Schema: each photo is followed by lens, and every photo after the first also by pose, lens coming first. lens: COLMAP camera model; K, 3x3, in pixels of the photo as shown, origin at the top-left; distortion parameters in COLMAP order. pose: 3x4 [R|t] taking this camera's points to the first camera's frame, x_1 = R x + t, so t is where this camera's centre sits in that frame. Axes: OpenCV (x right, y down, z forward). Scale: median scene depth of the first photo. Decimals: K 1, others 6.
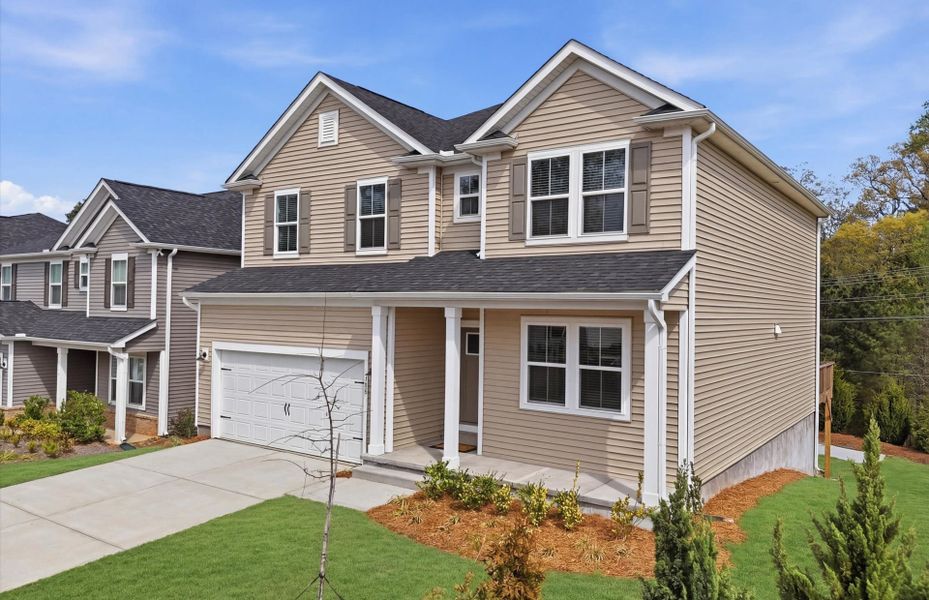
lens RADIAL K [[685.3, 0, 464.5], [0, 685.3, 300.0], [0, 0, 1]] dist [0.096077, -0.002105]
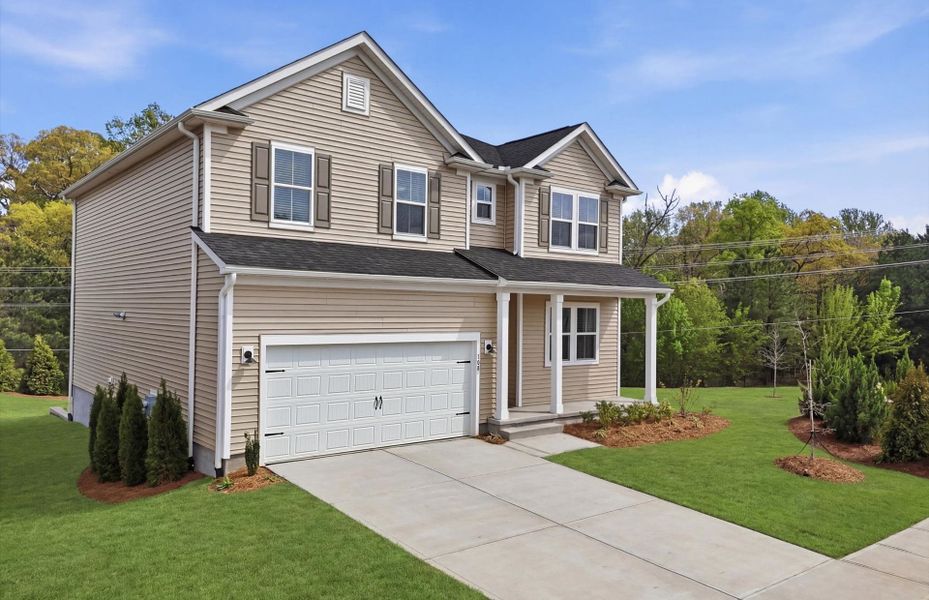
lens RADIAL K [[685.3, 0, 464.5], [0, 685.3, 300.0], [0, 0, 1]] dist [0.096077, -0.002105]
pose [[0.280120, -0.000806, 0.959965, -1.105715], [-0.026011, 0.999626, 0.008430, 0.011546], [-0.959612, -0.027331, 0.279995, 0.646652]]
